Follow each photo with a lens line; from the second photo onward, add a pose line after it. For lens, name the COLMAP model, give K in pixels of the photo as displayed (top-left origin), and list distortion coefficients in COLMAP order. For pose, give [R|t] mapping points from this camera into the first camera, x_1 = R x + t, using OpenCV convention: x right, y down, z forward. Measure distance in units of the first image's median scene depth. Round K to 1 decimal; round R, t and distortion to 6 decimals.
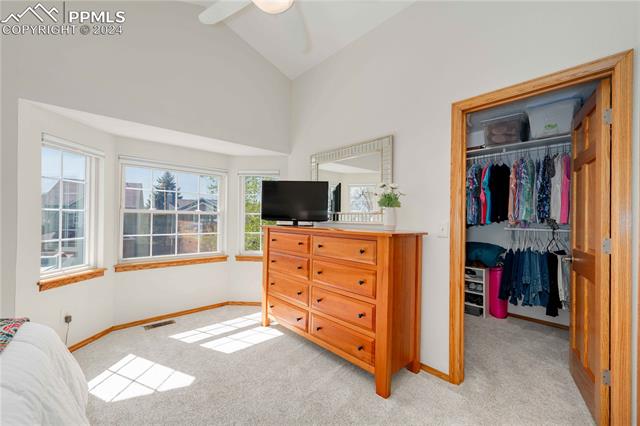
lens RADIAL K [[258.0, 0, 320.0], [0, 258.0, 213.0], [0, 0, 1]] dist [-0.010400, -0.000139]
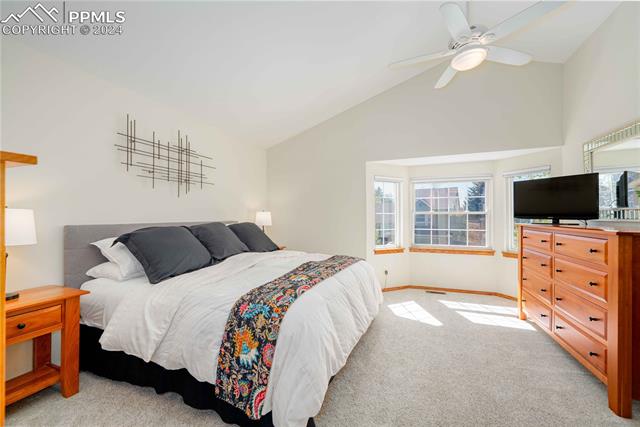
lens RADIAL K [[258.0, 0, 320.0], [0, 258.0, 213.5], [0, 0, 1]] dist [-0.010400, -0.000139]
pose [[0.441482, -0.023178, -0.896971, 0.391013], [0.023345, 0.999625, -0.014340, 0.003335], [0.896966, -0.014609, 0.441858, -0.204232]]
